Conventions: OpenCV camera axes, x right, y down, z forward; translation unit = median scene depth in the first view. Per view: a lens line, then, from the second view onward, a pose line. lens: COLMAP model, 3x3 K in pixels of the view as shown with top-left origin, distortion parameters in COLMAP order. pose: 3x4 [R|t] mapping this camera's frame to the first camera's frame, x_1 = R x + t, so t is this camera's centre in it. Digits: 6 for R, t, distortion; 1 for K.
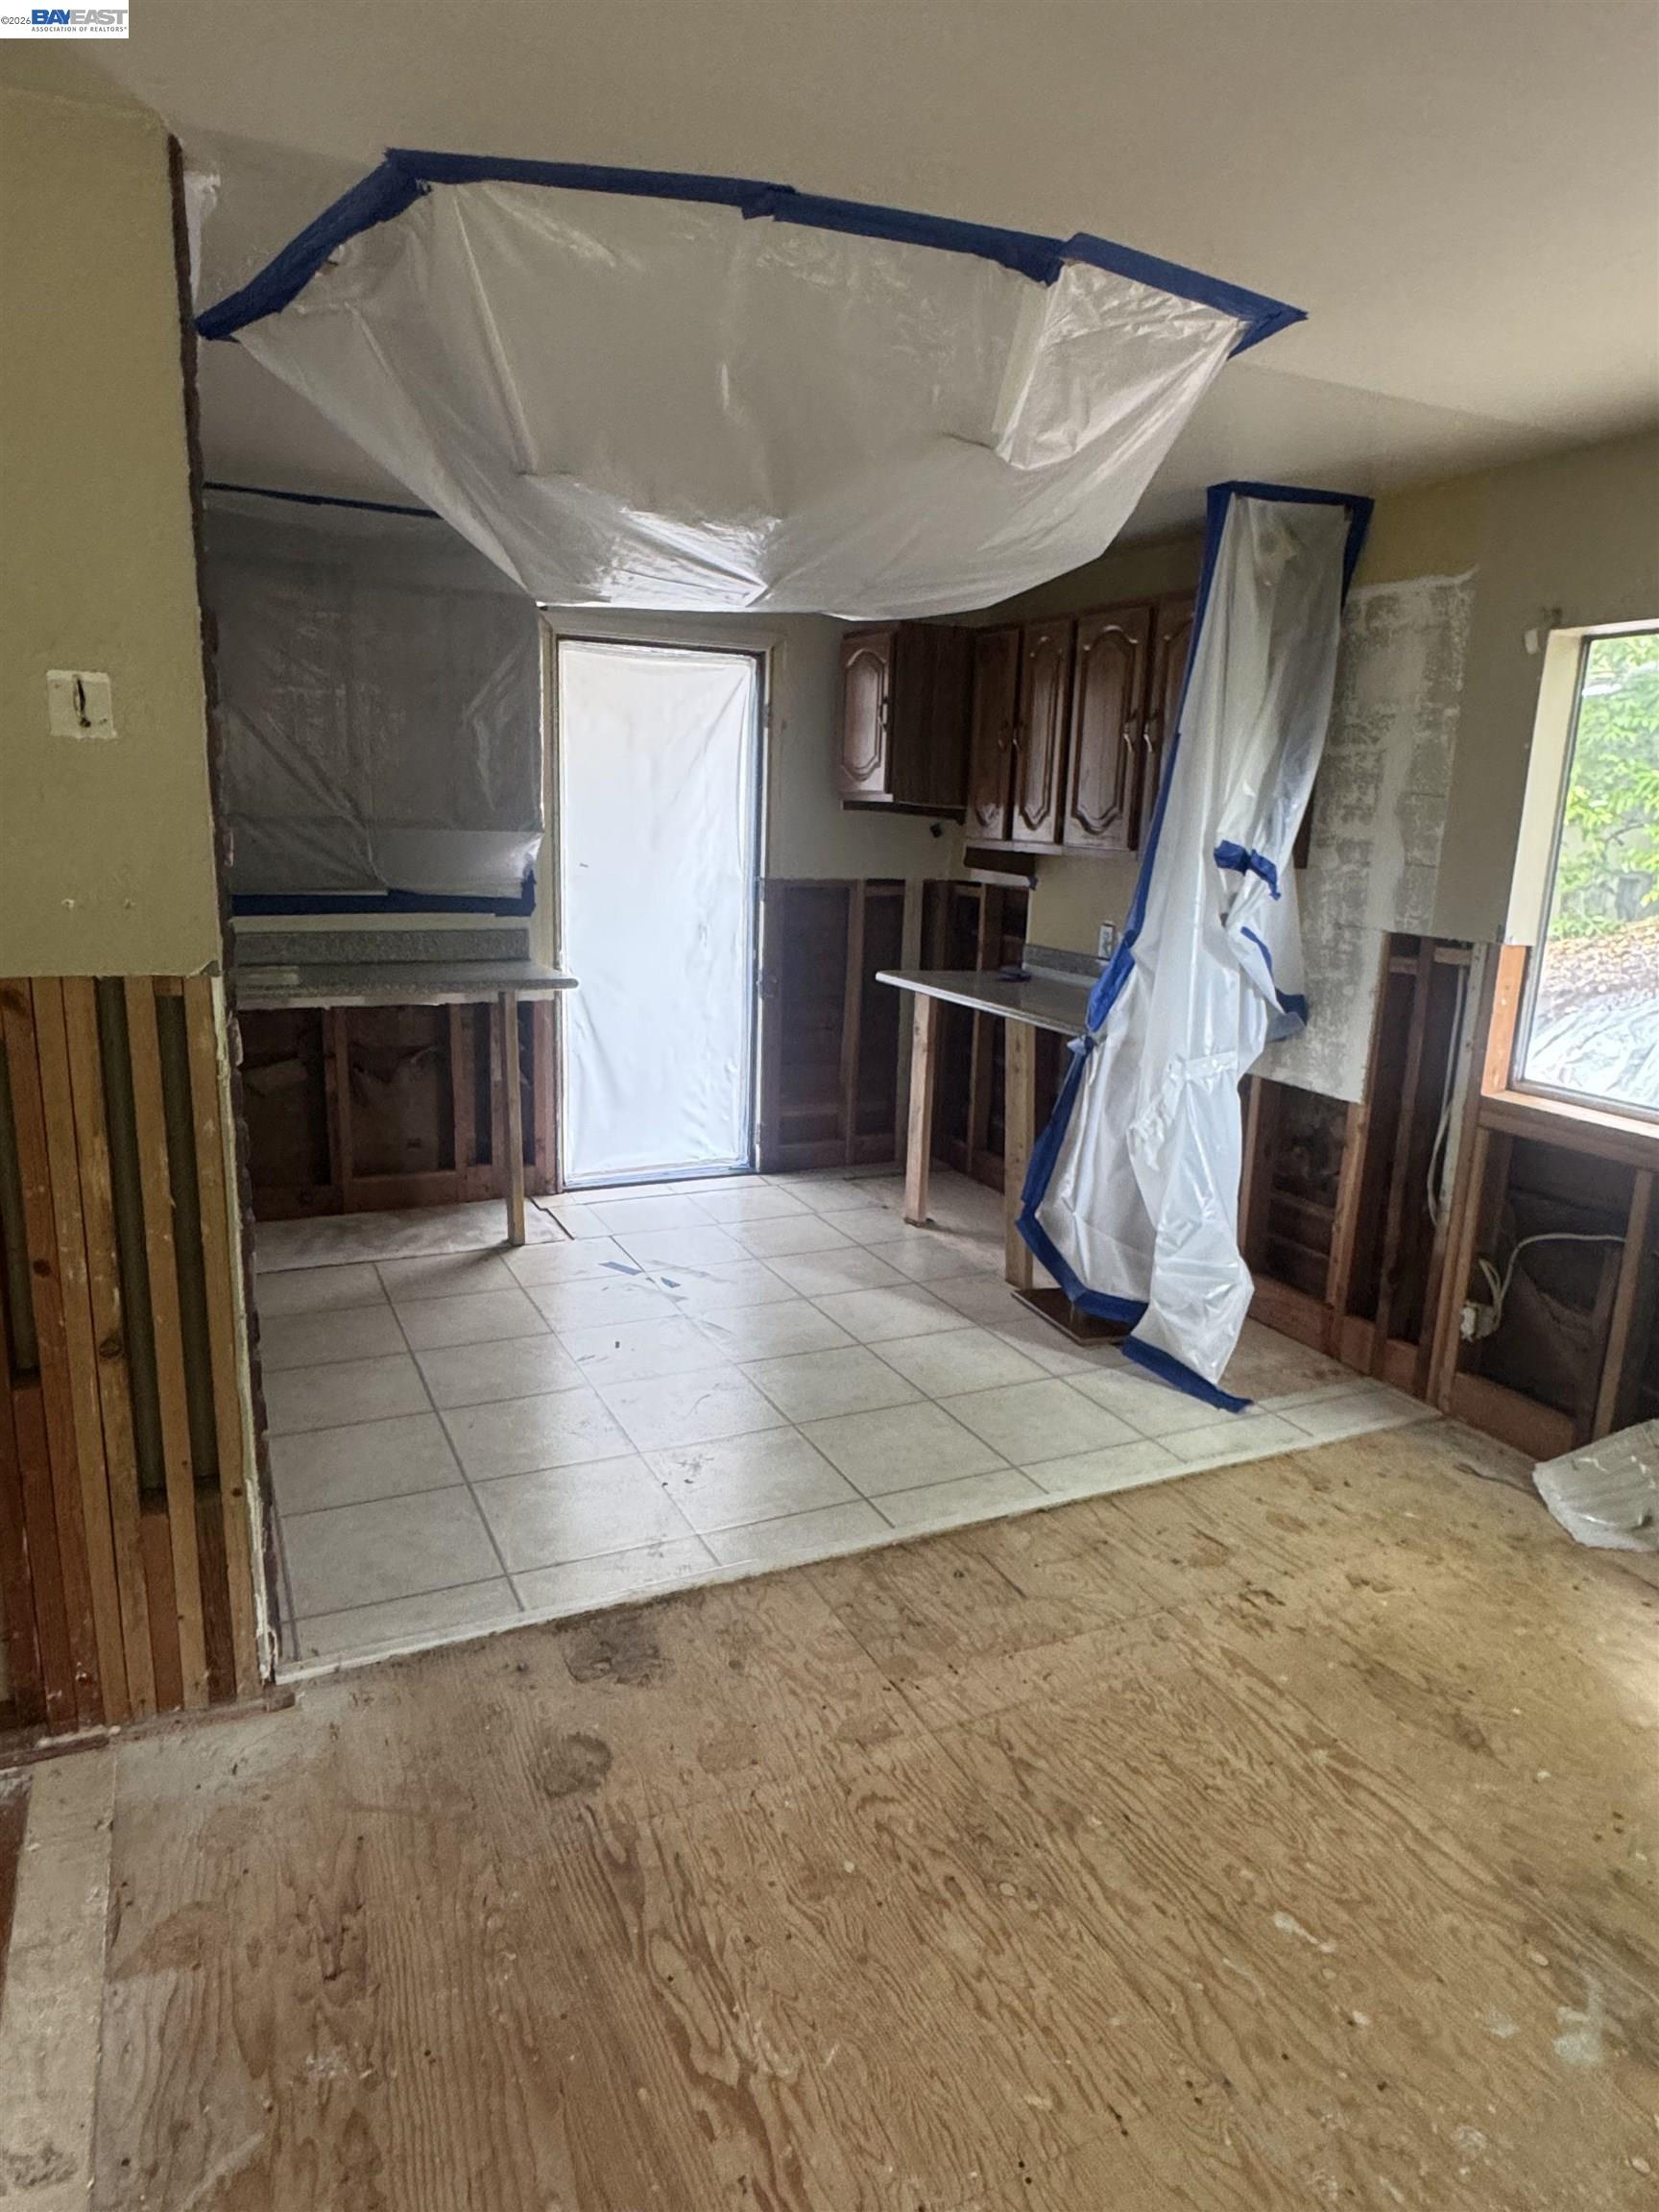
lens RADIAL K [[1338.0, 0, 827.9], [0, 1338.0, 1107.1], [0, 0, 1]] dist [-0.007867, 0.004406]
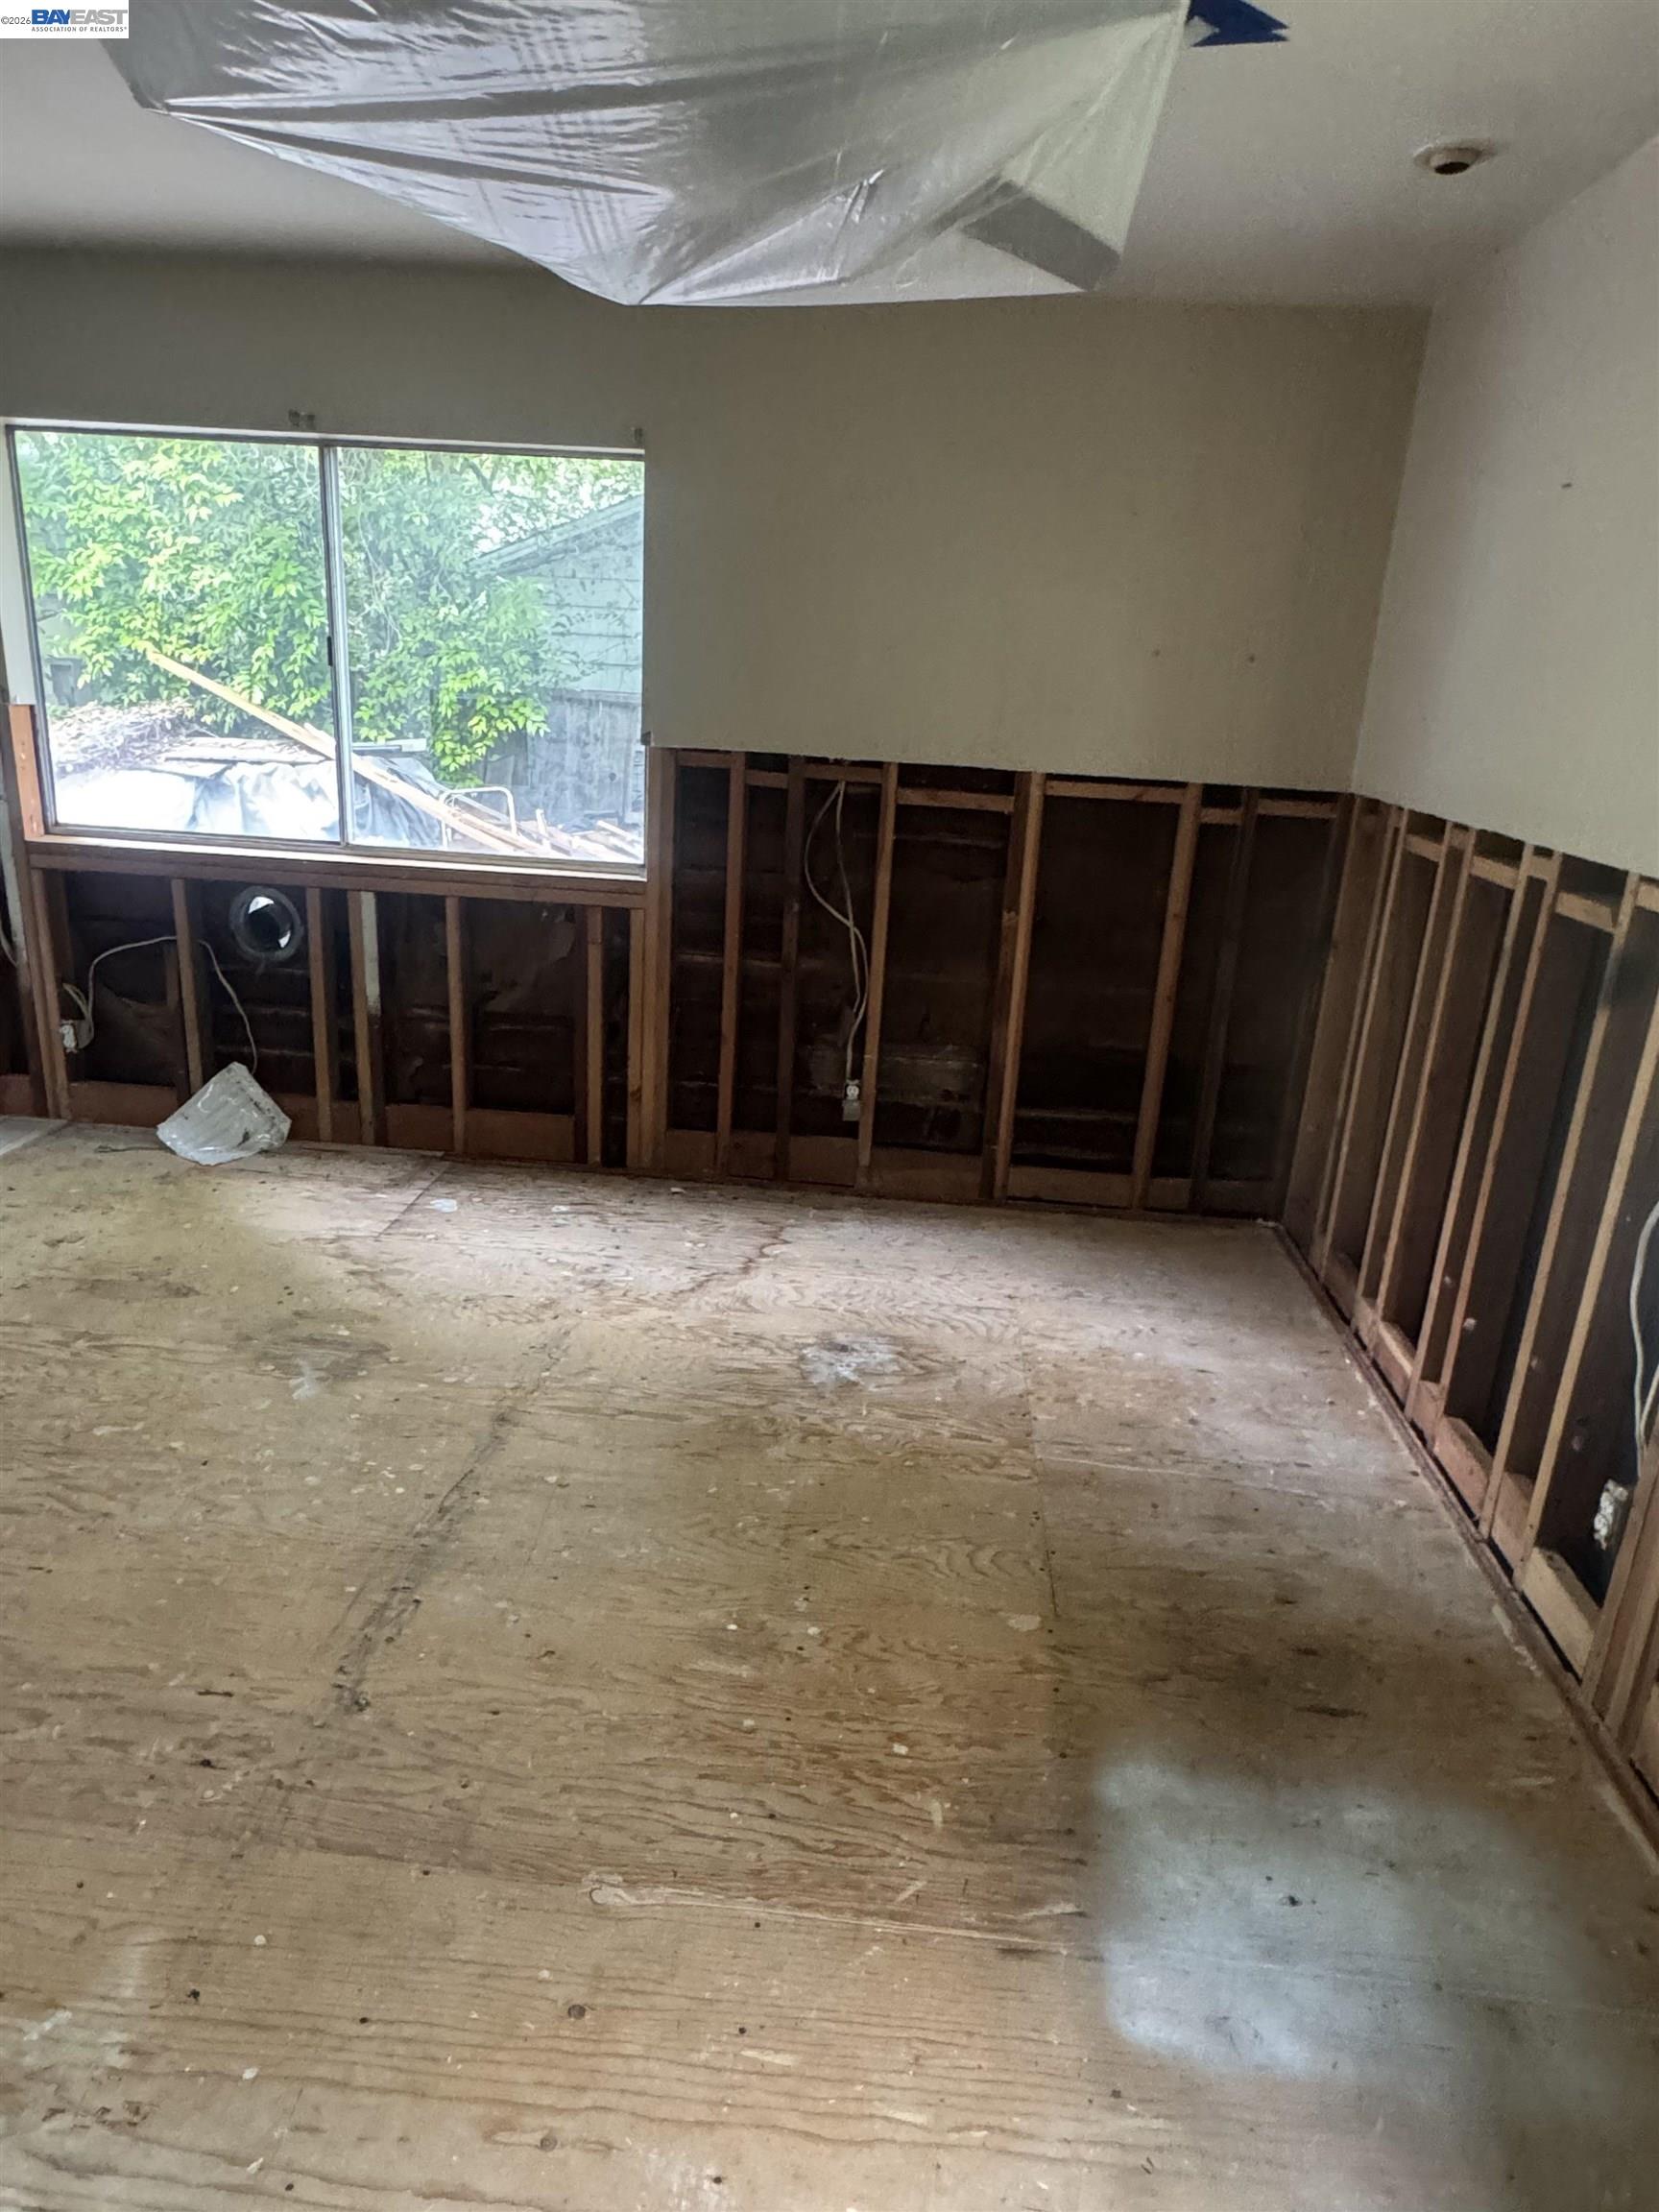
lens RADIAL K [[1338.0, 0, 838.4], [0, 1338.0, 1106.8], [0, 0, 1]] dist [-0.007867, 0.004406]
pose [[0.492805, -0.269451, 0.827369, -0.177506], [0.150418, 0.962911, 0.224001, 0.059268], [-0.857040, 0.014062, 0.515058, -0.187017]]
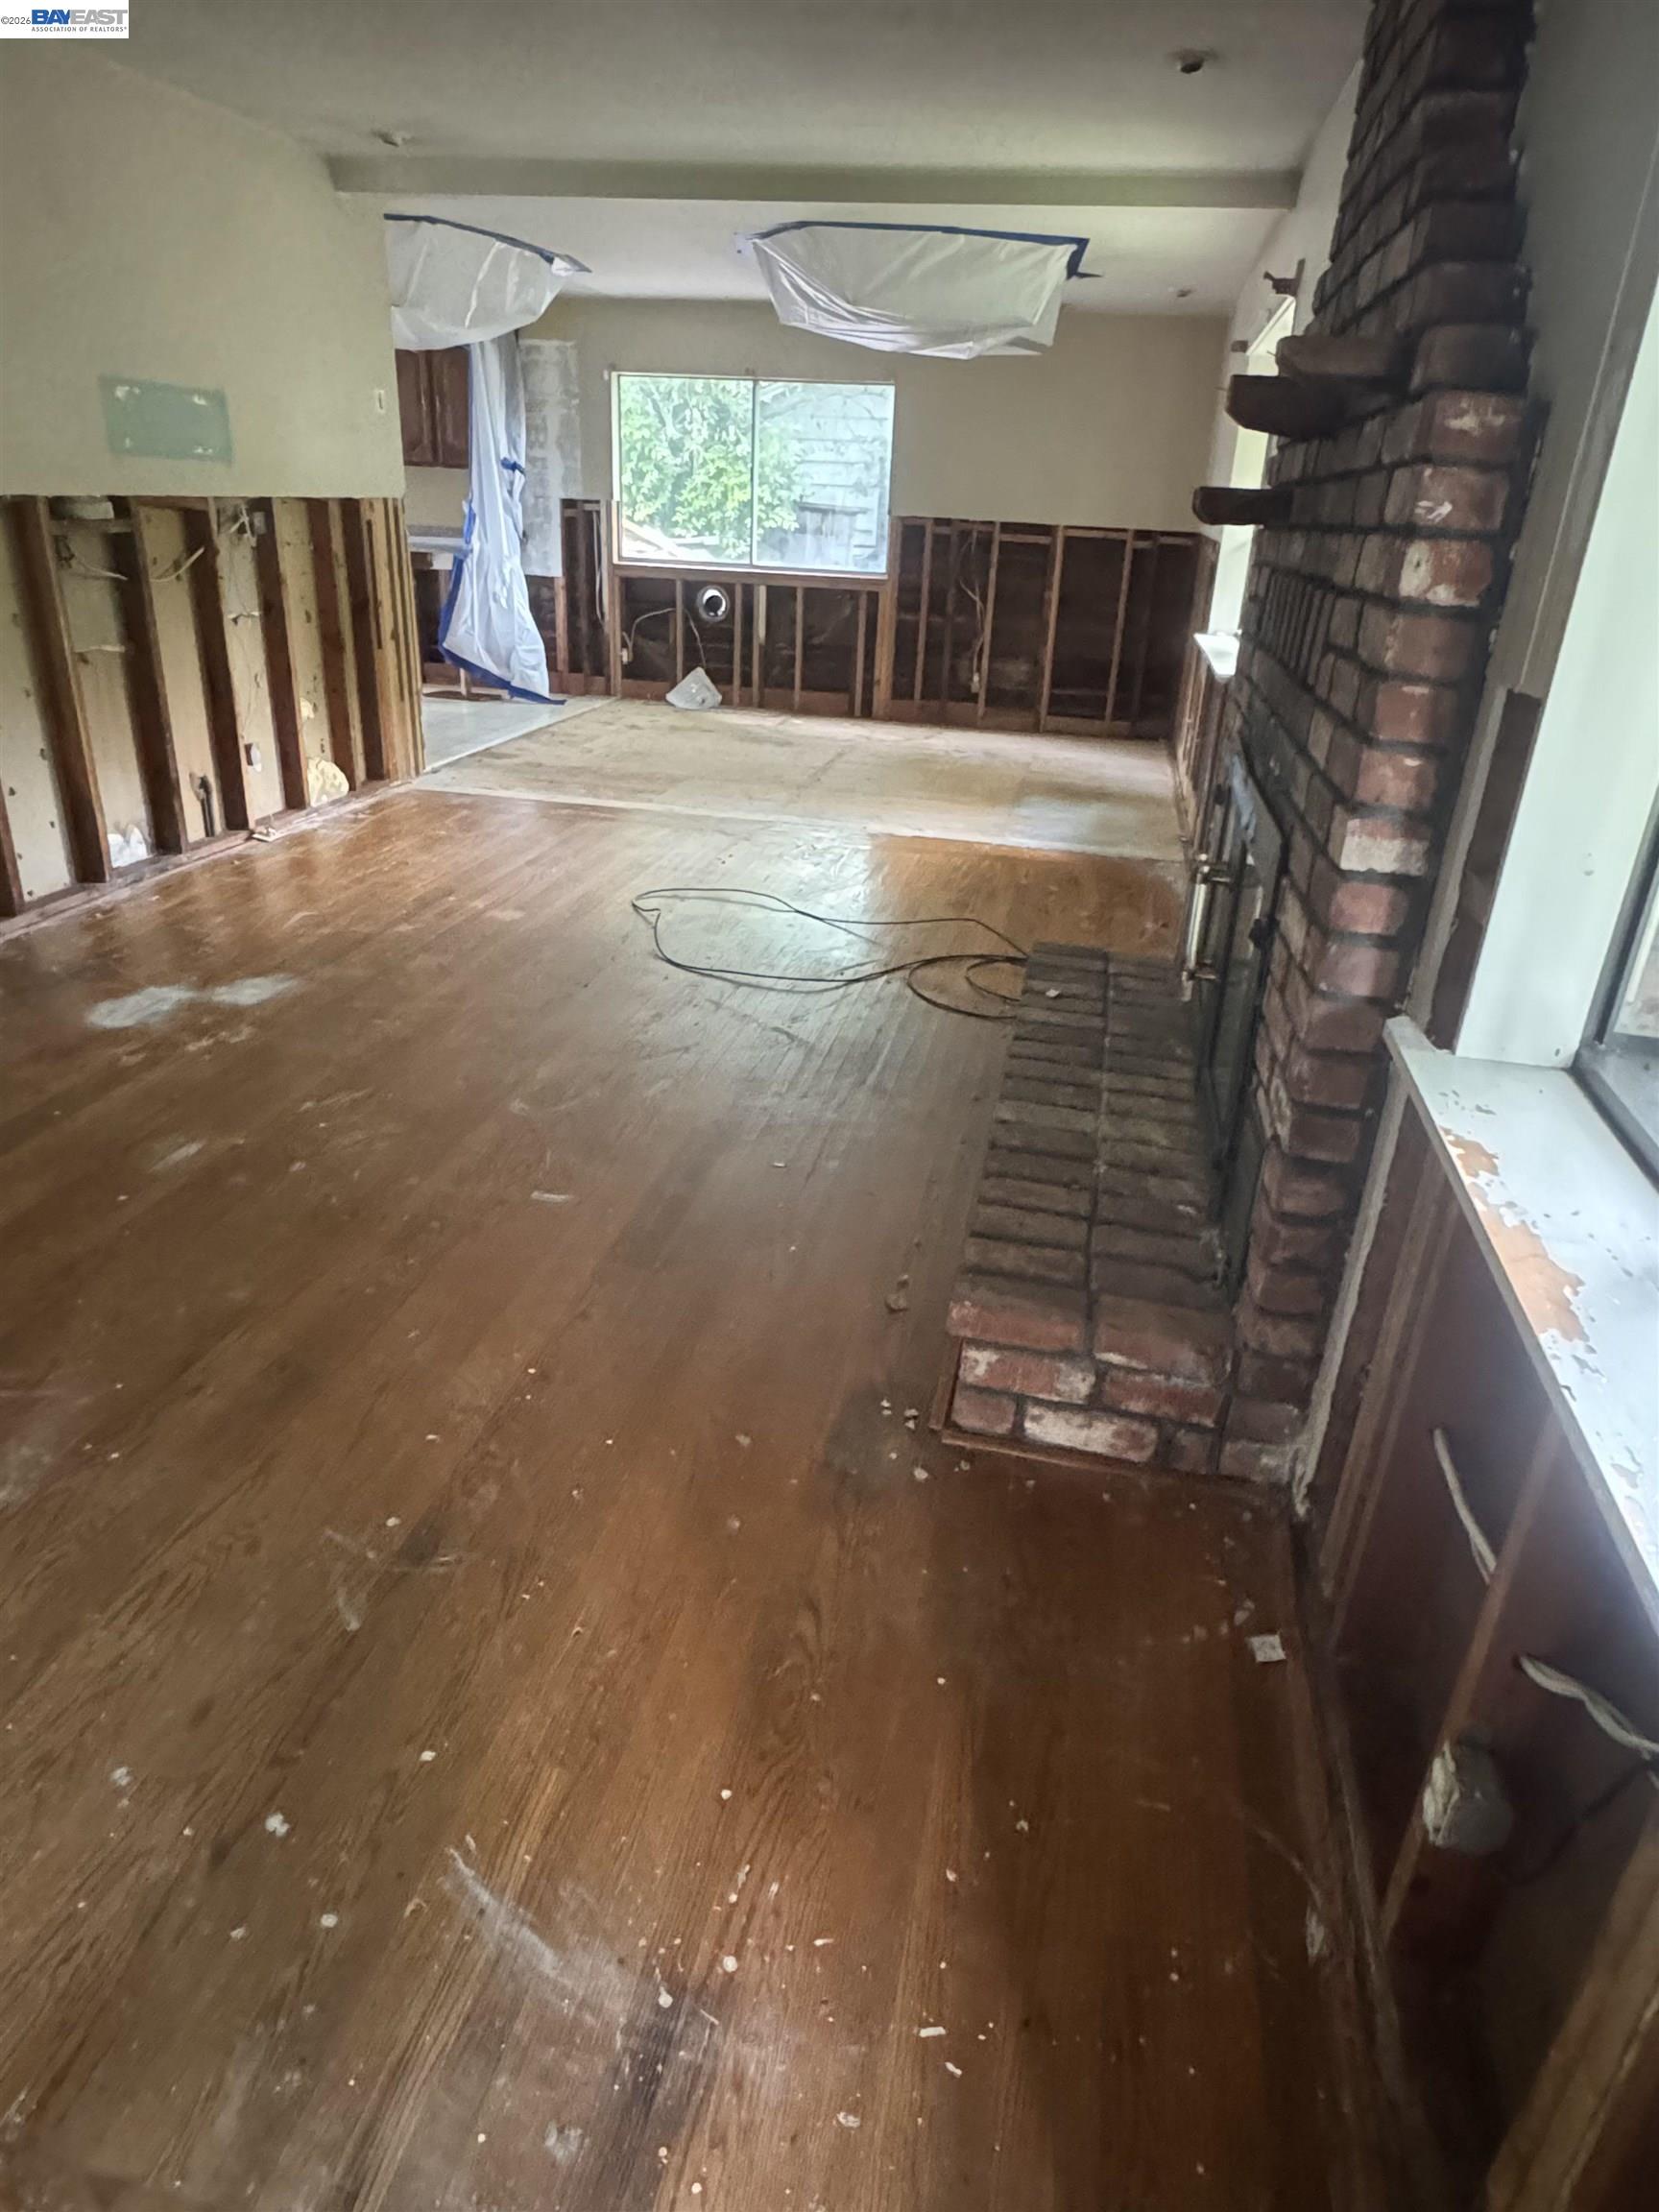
lens RADIAL K [[1338.0, 0, 833.8], [0, 1338.0, 1100.6], [0, 0, 1]] dist [-0.007867, 0.004406]
pose [[0.600519, -0.336617, 0.725304, -1.490125], [0.150455, 0.938438, 0.310963, 0.227564], [-0.785328, -0.077614, 0.614195, -1.015107]]
